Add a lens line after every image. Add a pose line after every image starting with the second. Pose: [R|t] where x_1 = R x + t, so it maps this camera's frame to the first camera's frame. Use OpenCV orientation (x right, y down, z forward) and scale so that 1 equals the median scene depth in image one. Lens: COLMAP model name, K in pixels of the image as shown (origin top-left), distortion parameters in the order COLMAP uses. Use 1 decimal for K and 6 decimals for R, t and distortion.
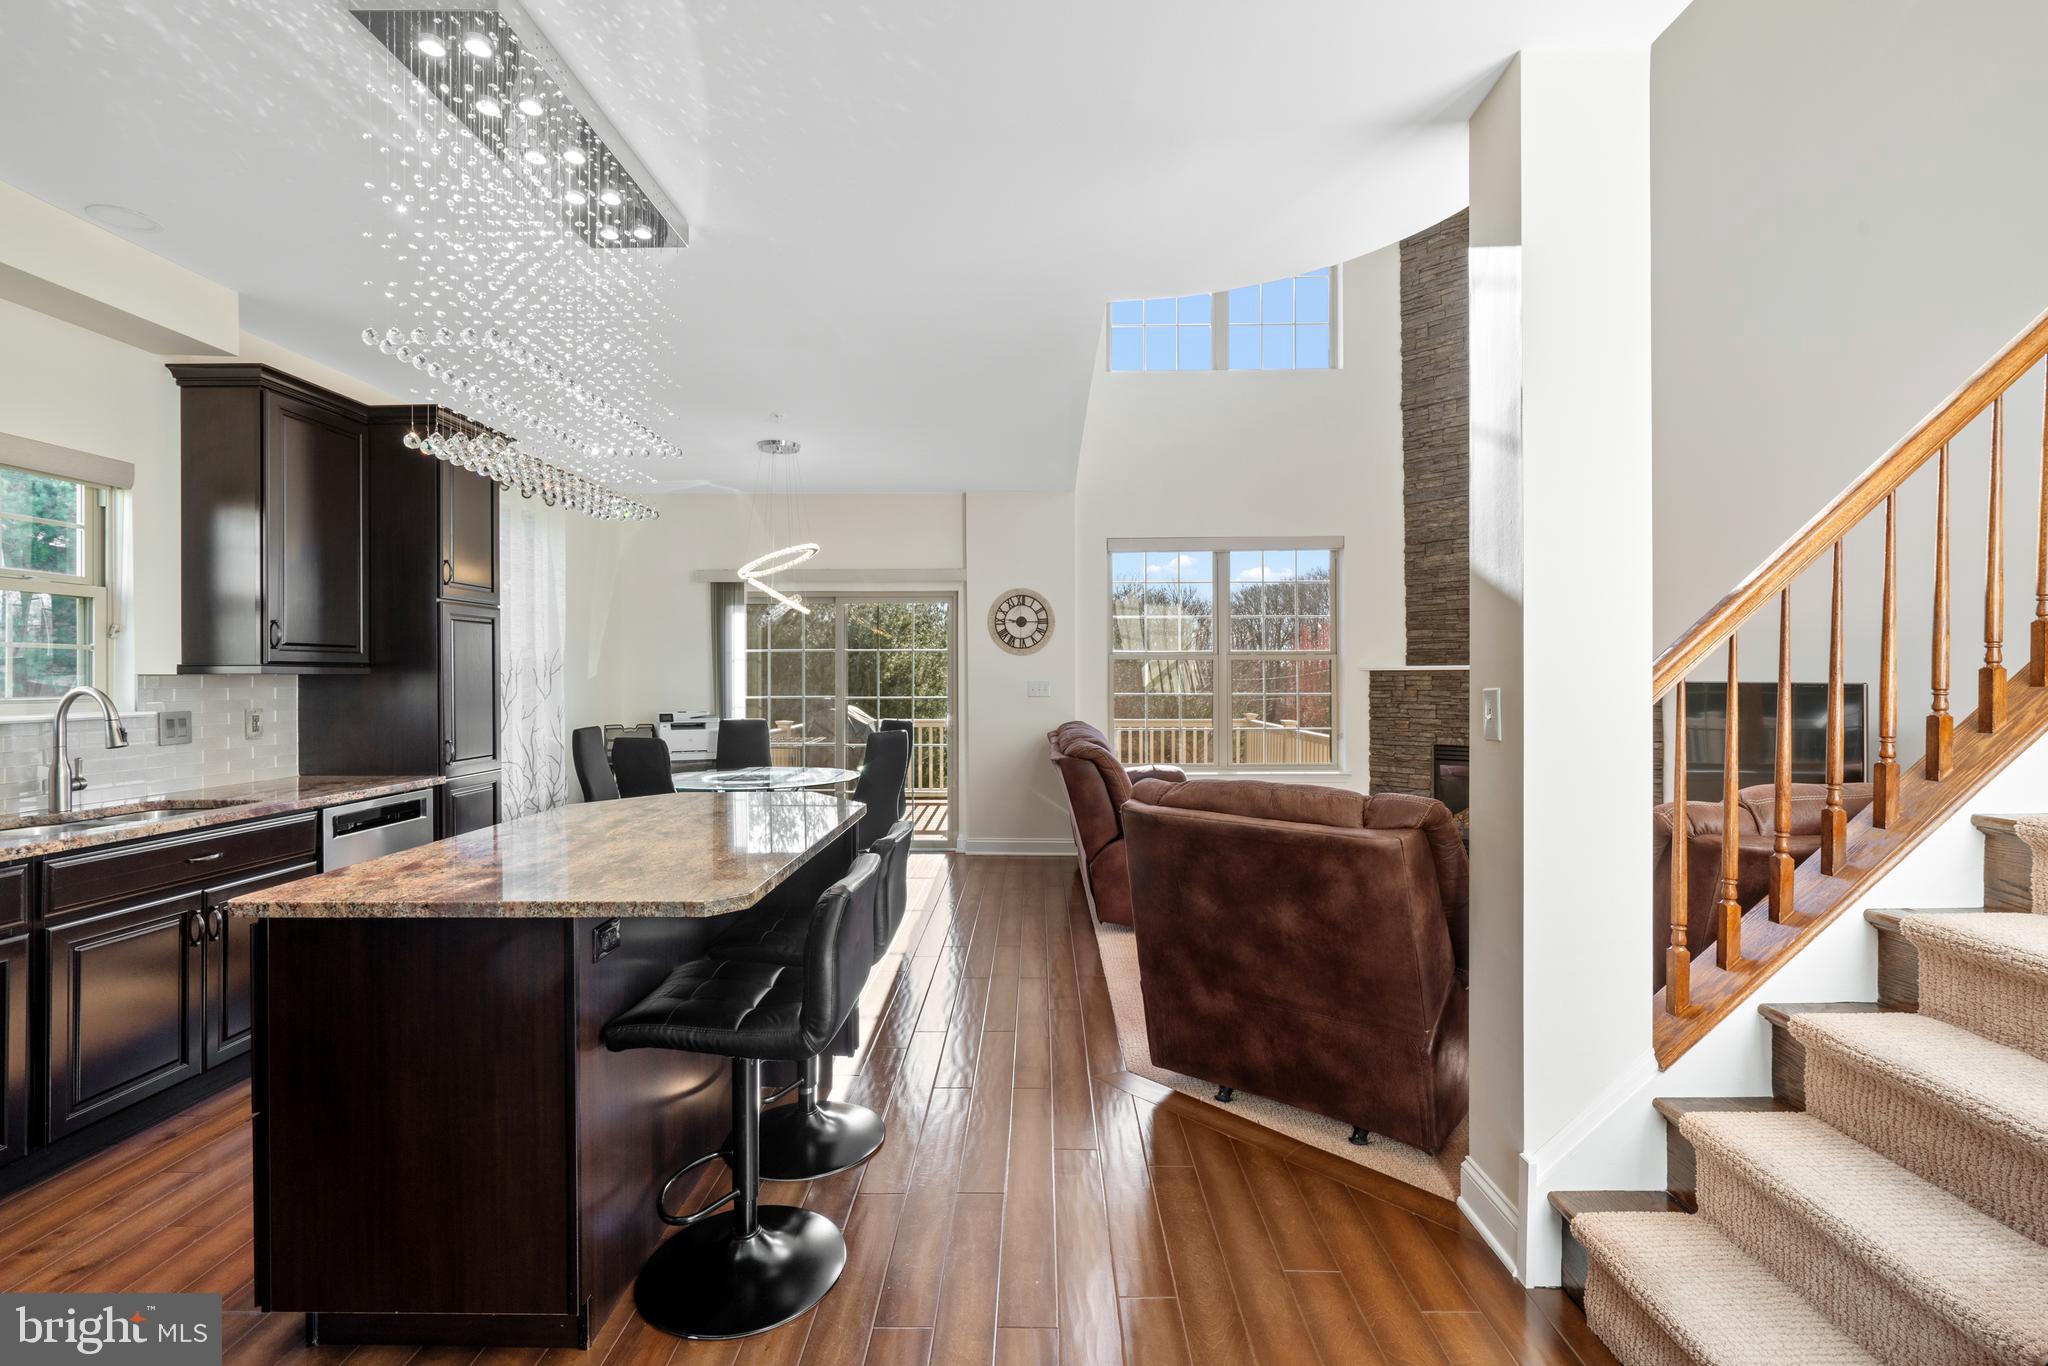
lens RADIAL K [[933.4, 0, 1028.7], [0, 933.4, 688.9], [0, 0, 1]] dist [0.000602, 0.000196]
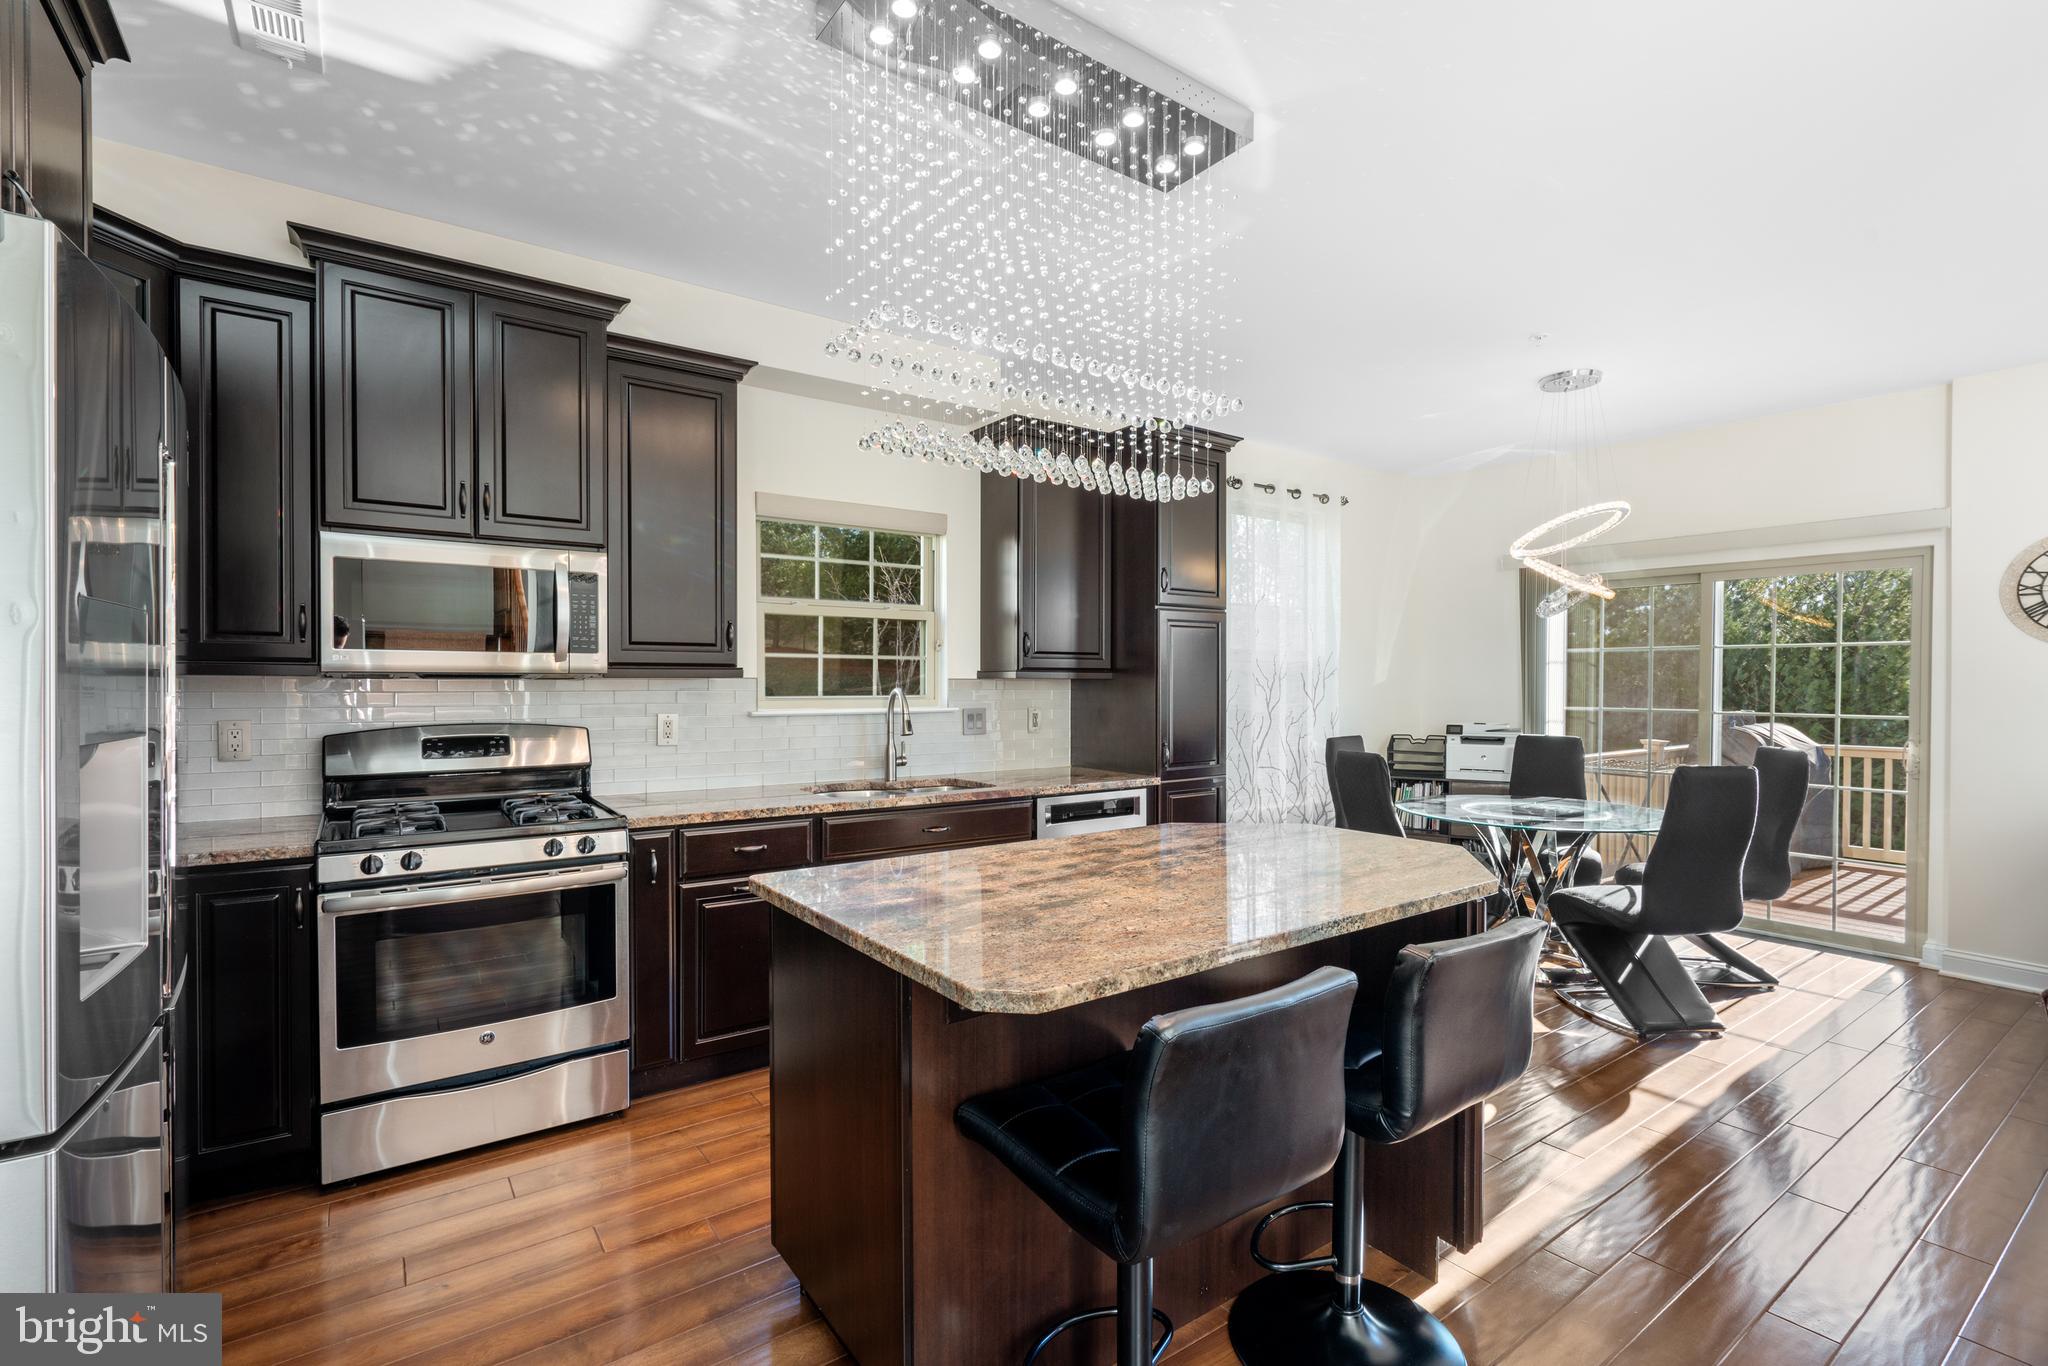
lens RADIAL K [[932.6, 0, 1023.8], [0, 932.6, 697.3], [0, 0, 1]] dist [-0.002840, 0.000241]
pose [[0.592954, 0.017445, -0.805047, 0.069526], [-0.014087, 0.999837, 0.011291, -0.002786], [0.805113, 0.004646, 0.593103, 0.158585]]
